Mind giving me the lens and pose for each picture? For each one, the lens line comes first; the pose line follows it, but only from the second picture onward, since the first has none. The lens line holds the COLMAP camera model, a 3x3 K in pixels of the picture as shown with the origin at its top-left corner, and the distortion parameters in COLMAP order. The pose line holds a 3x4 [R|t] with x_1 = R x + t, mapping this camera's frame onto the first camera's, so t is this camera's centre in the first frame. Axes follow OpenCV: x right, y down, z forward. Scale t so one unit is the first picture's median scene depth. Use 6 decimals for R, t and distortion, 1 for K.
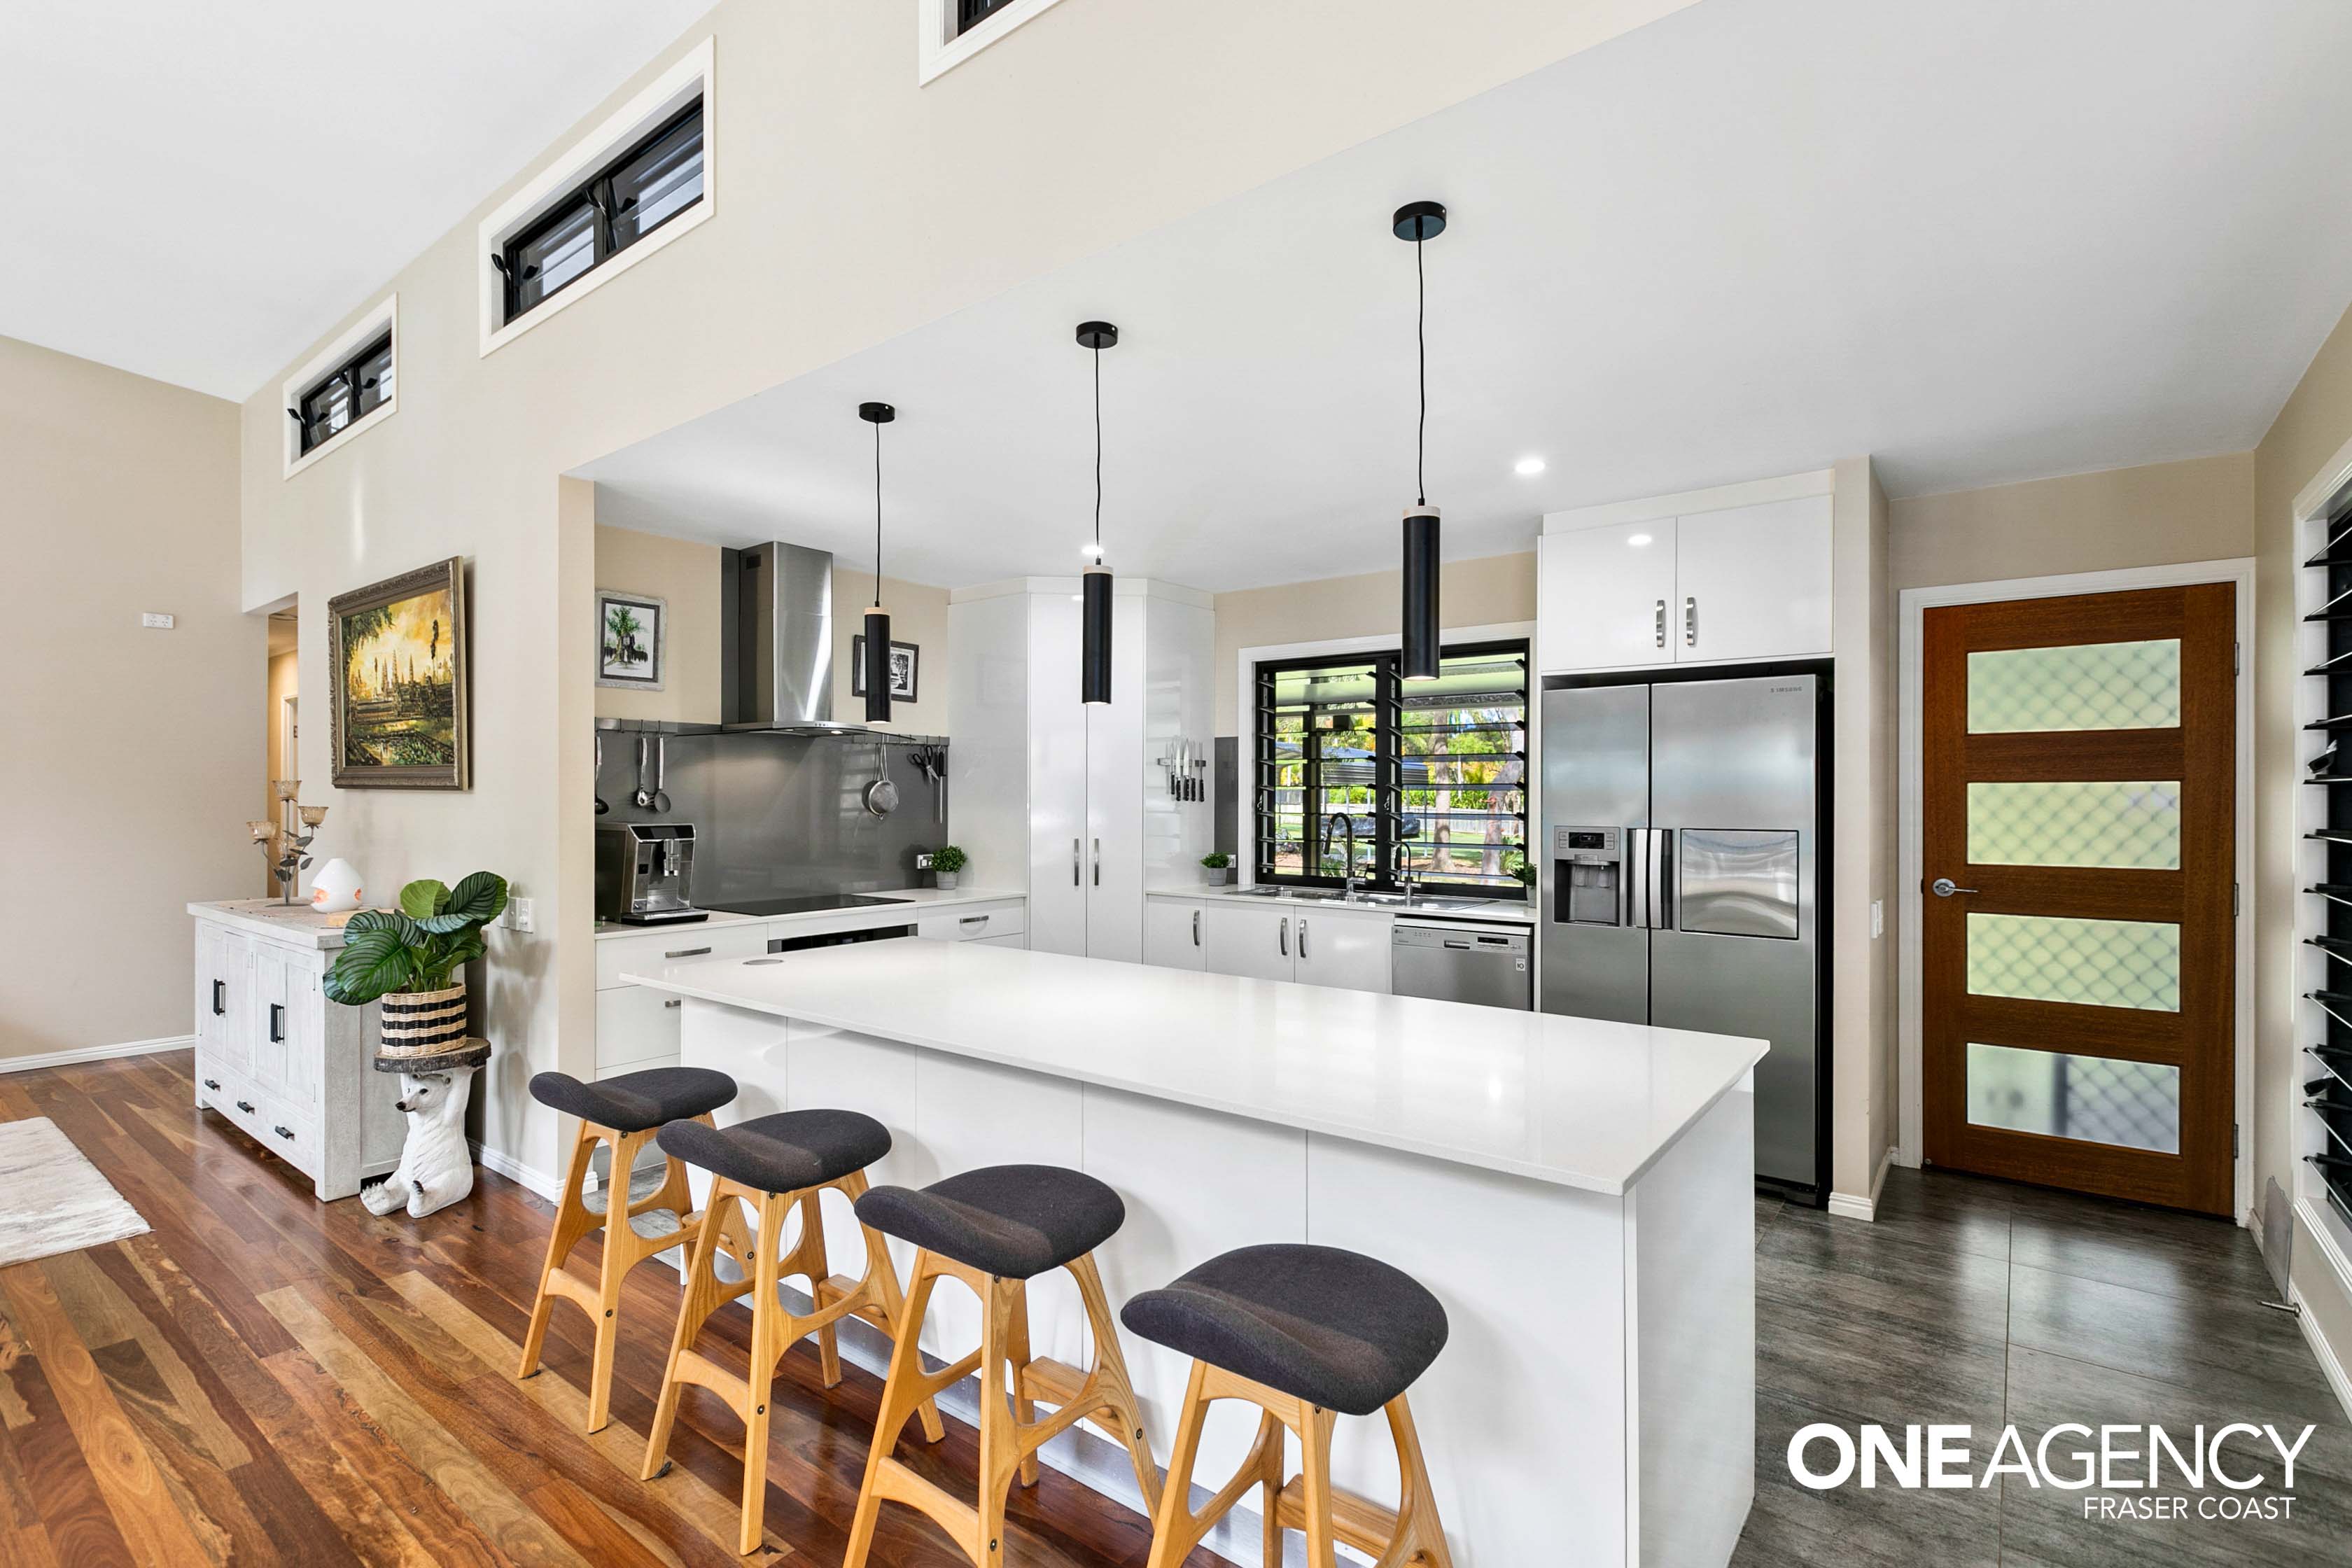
lens RADIAL K [[1067.2, 0, 1170.3], [0, 1067.2, 797.3], [0, 0, 1]] dist [0.000664, 0.000823]
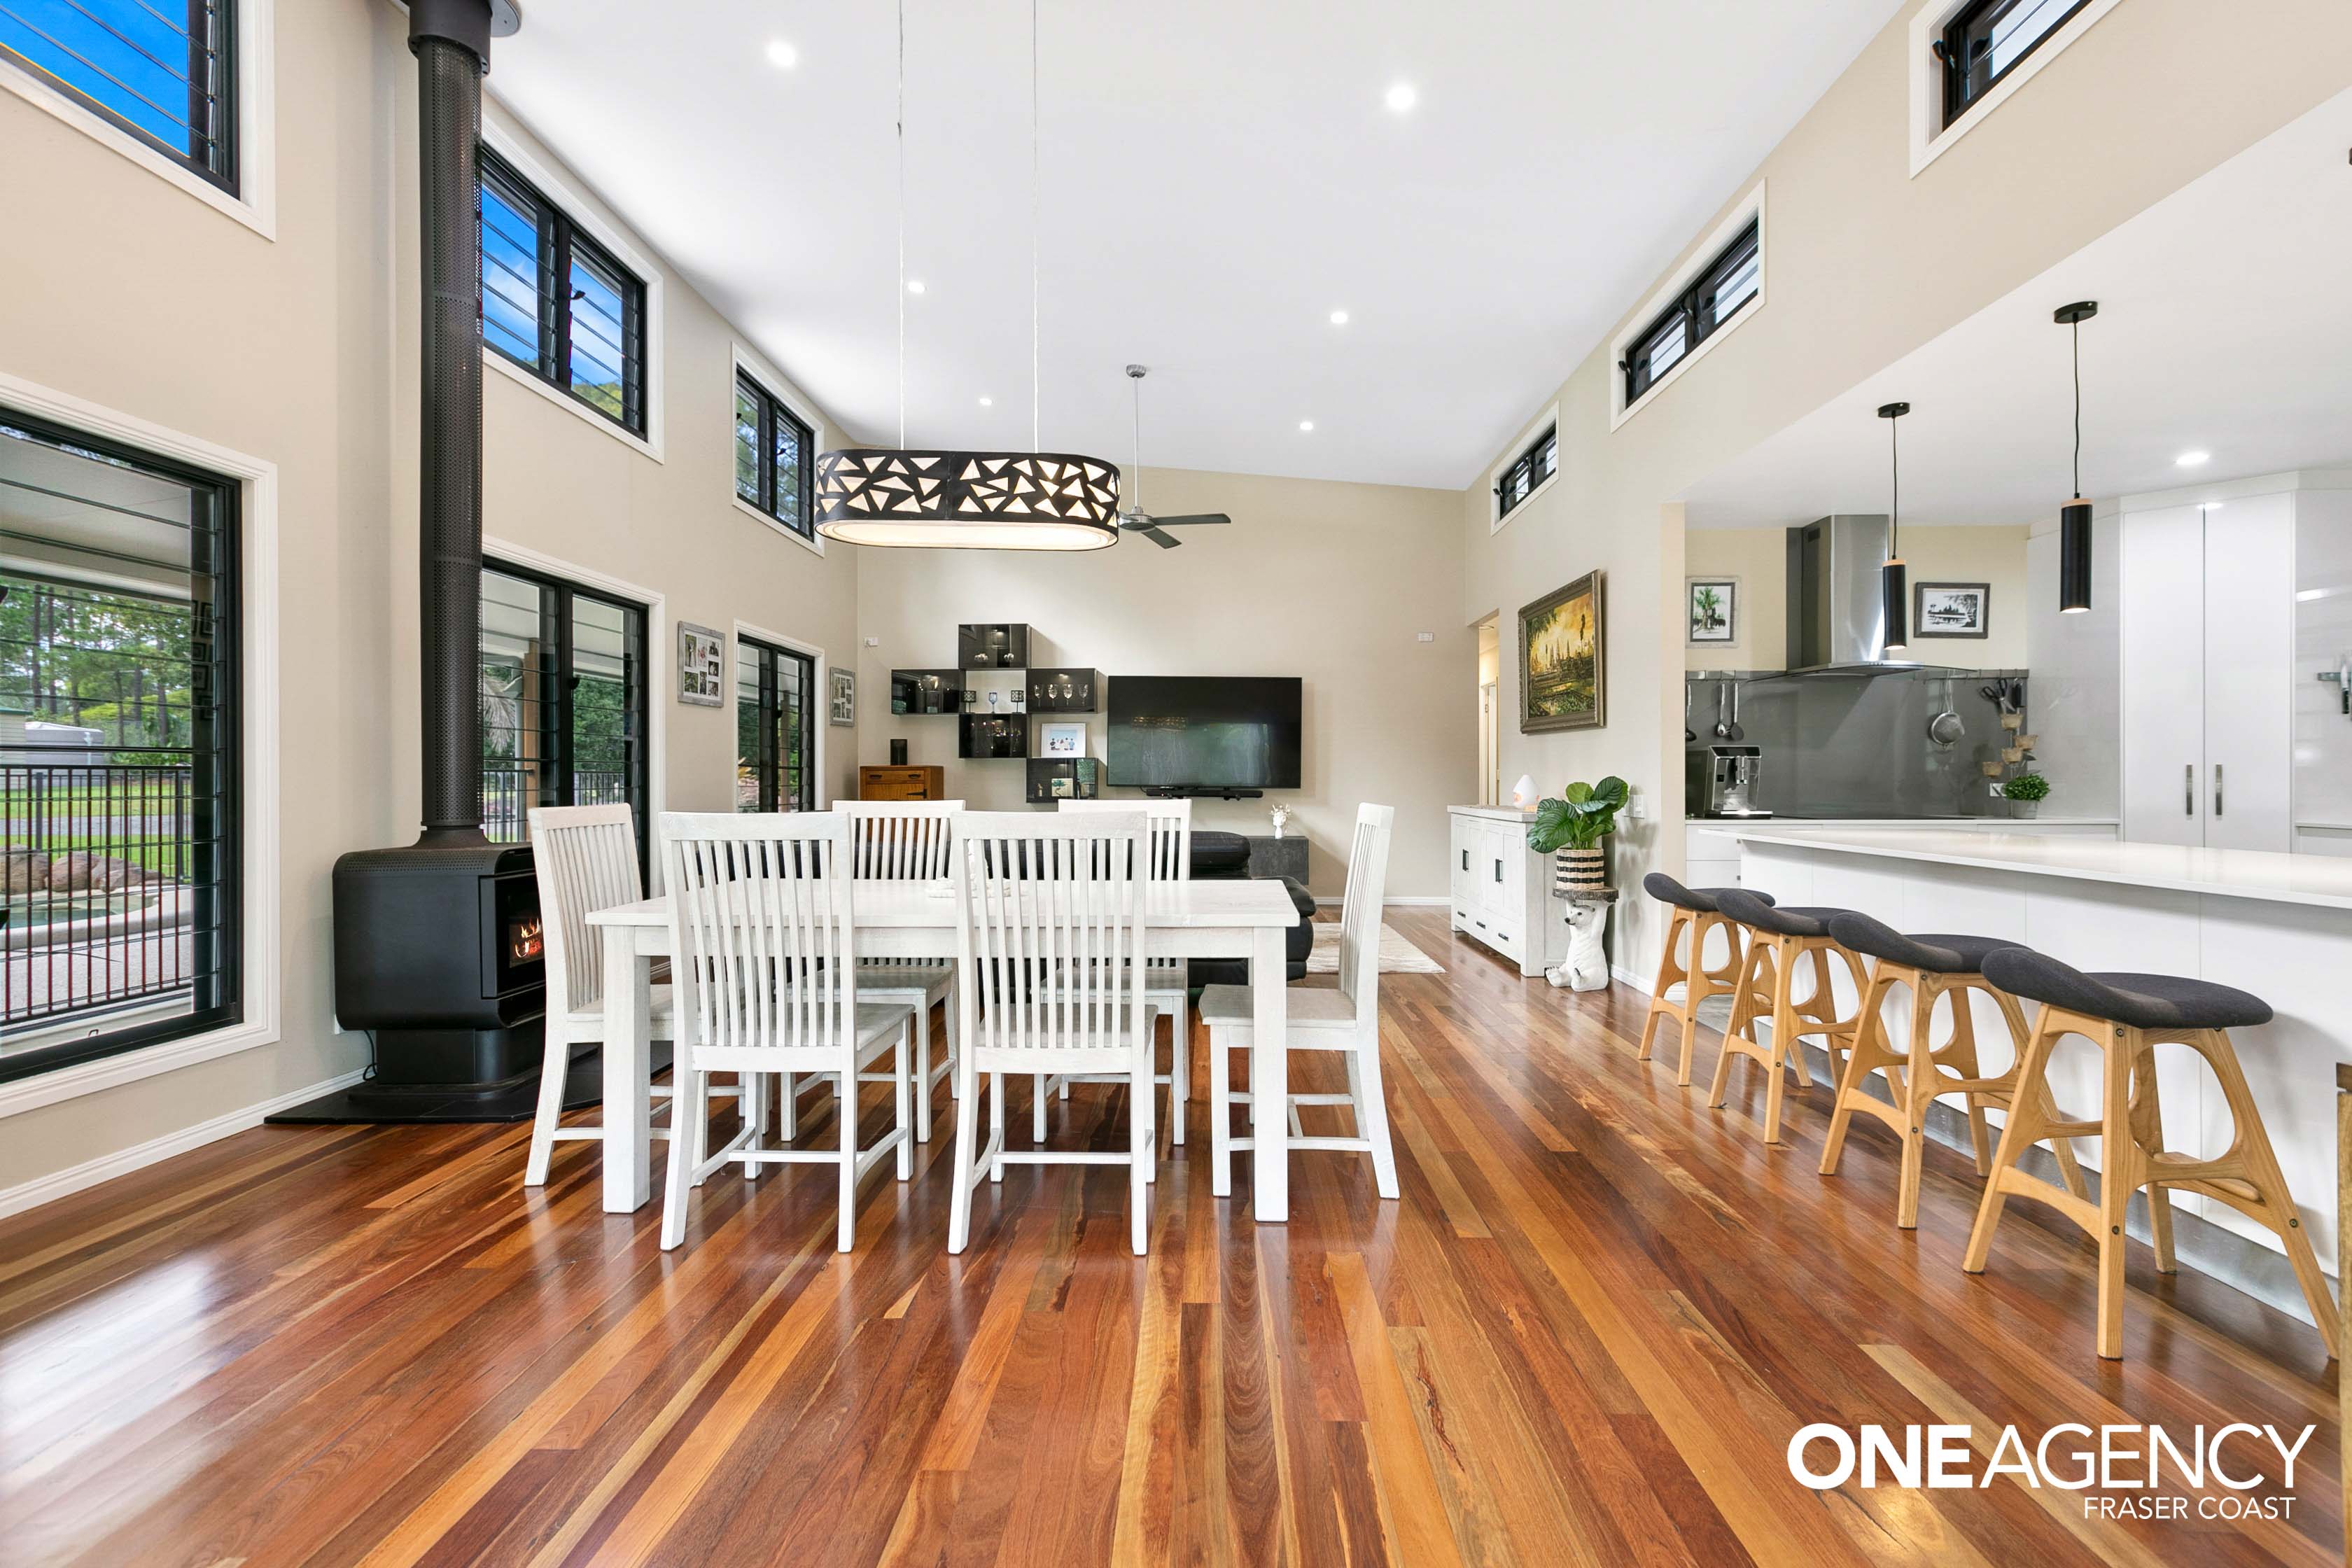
lens RADIAL K [[1067.2, 0, 1177.8], [0, 1067.2, 776.2], [0, 0, 1]] dist [0.000664, 0.000823]
pose [[0.584765, -0.000713, -0.811202, 0.201451], [-0.000917, 0.999998, -0.001540, 0.066609], [0.811202, 0.001644, 0.584764, -0.349866]]
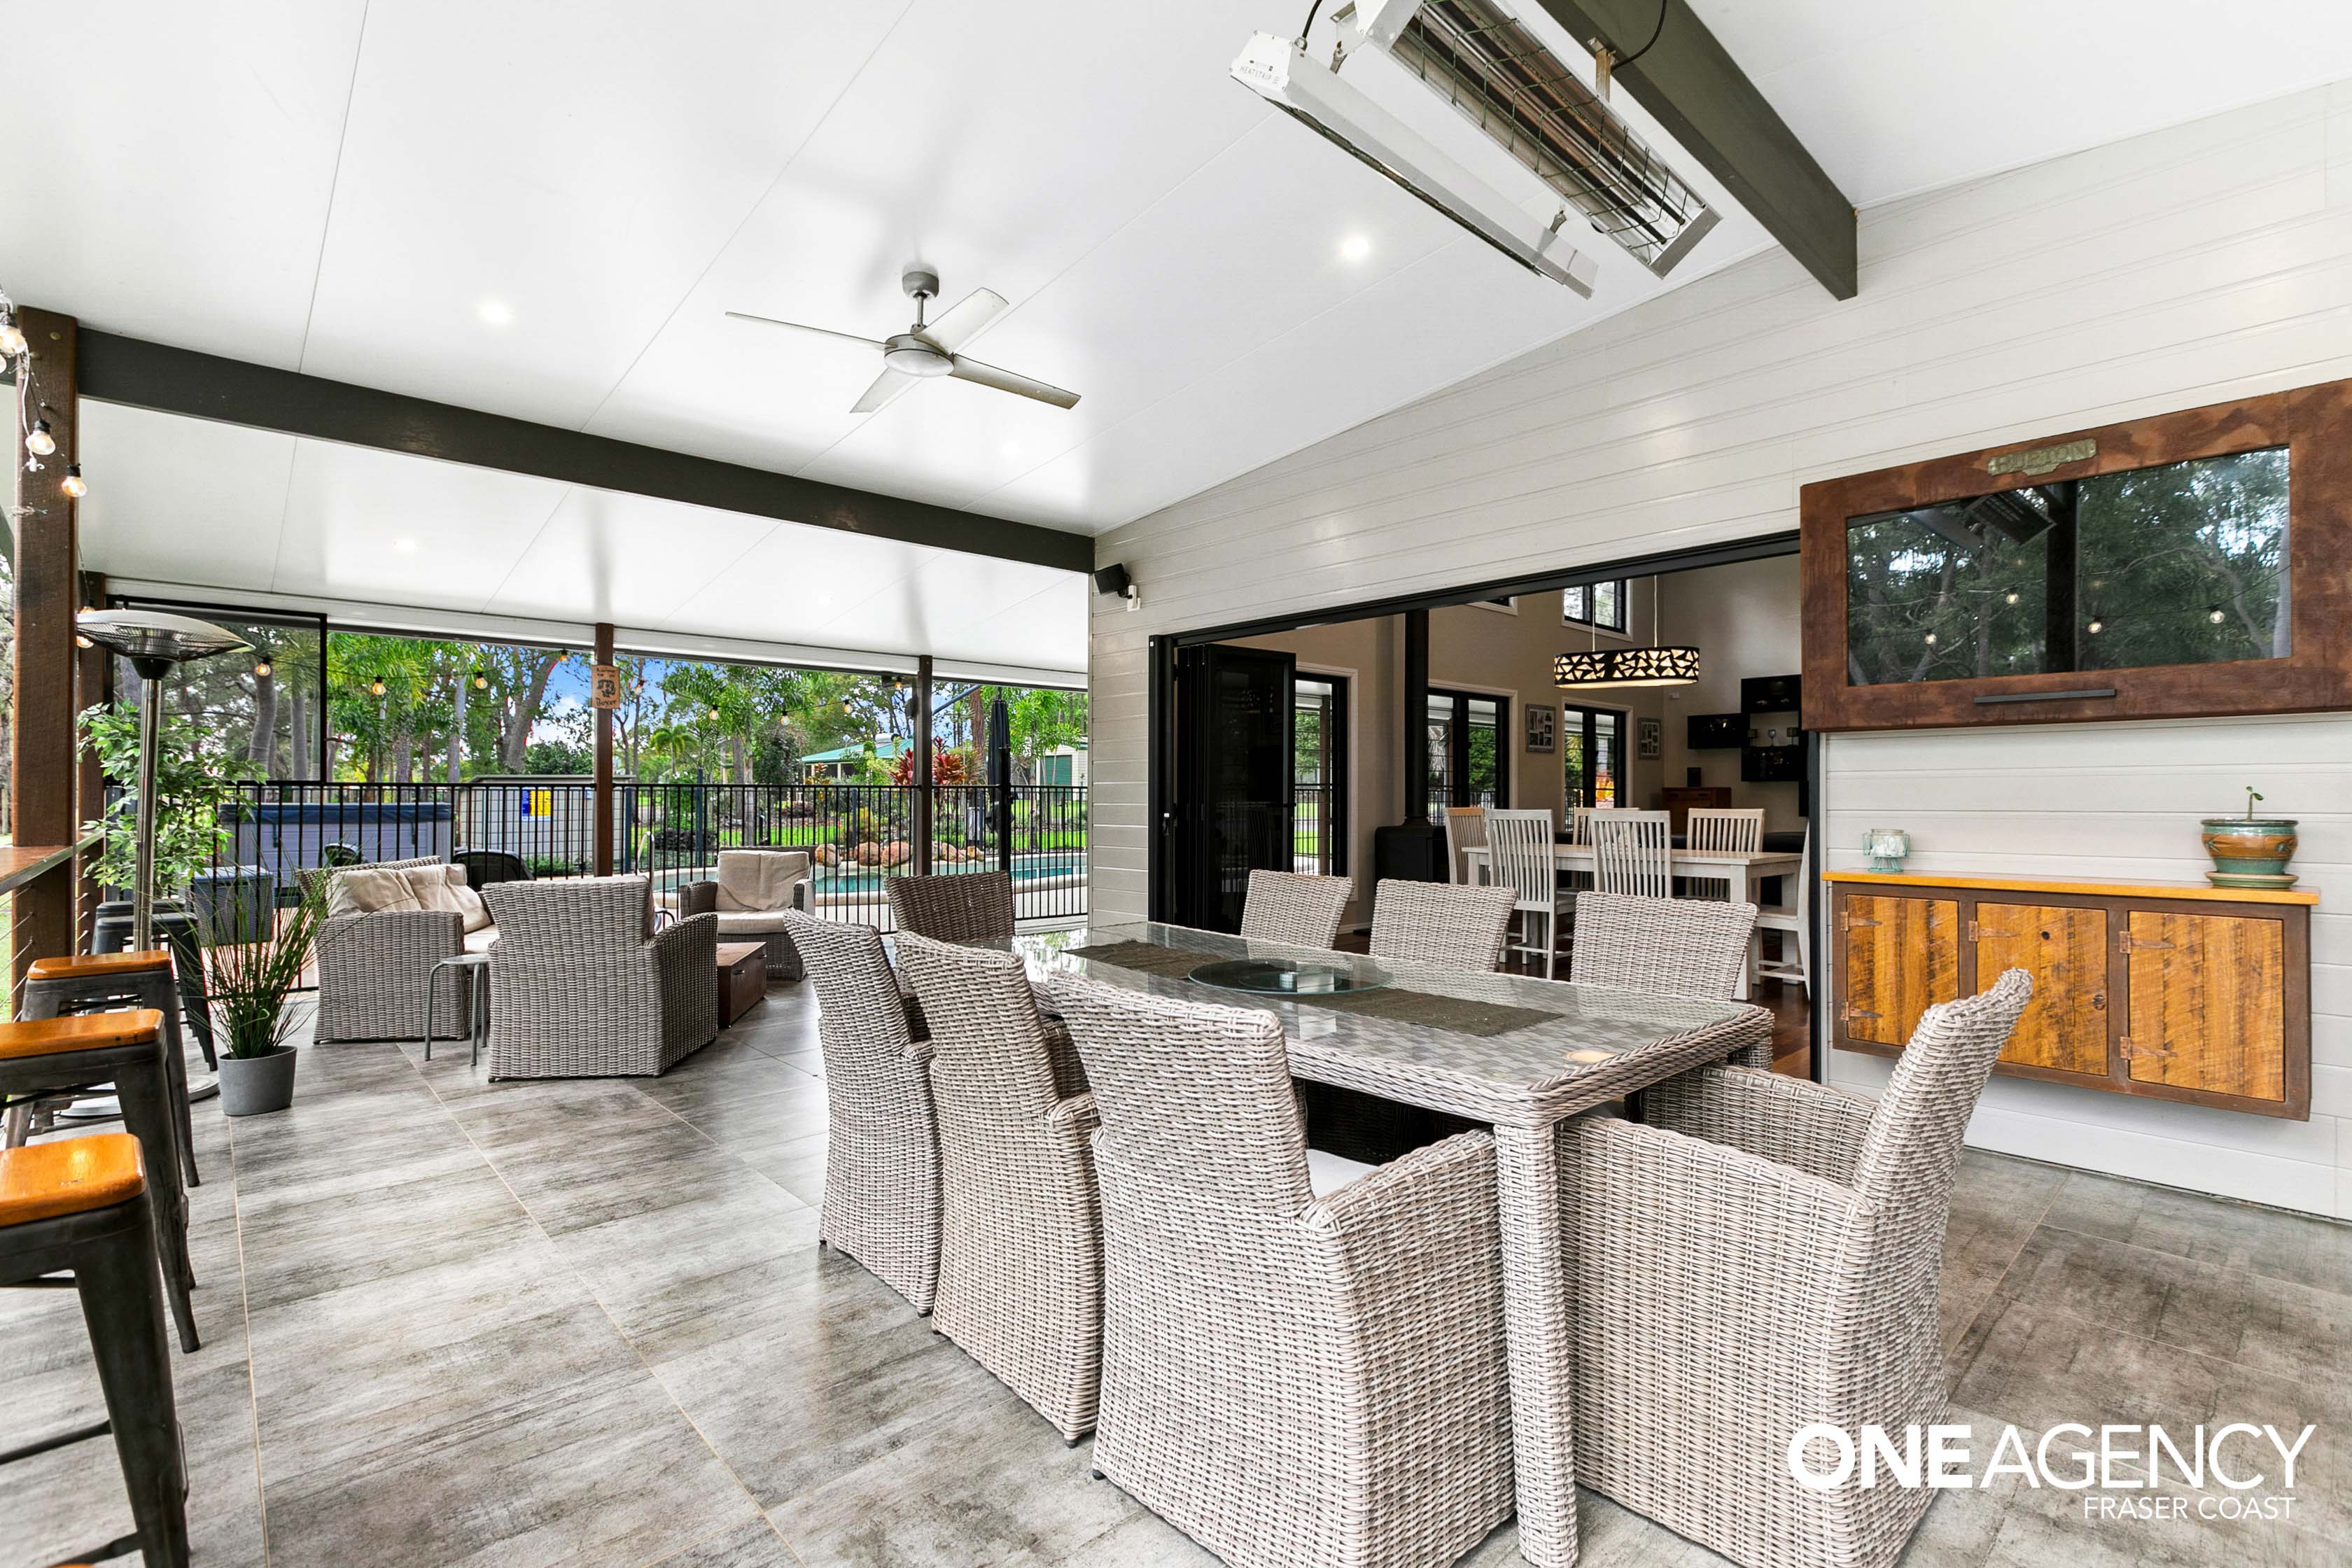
lens RADIAL K [[1067.2, 0, 1174.4], [0, 1067.2, 785.9], [0, 0, 1]] dist [0.000664, 0.000823]
pose [[-0.183046, -0.006704, -0.983081, 1.280679], [-0.003592, 0.999975, -0.006150, 0.062100], [0.983098, 0.002406, -0.183066, -0.404781]]
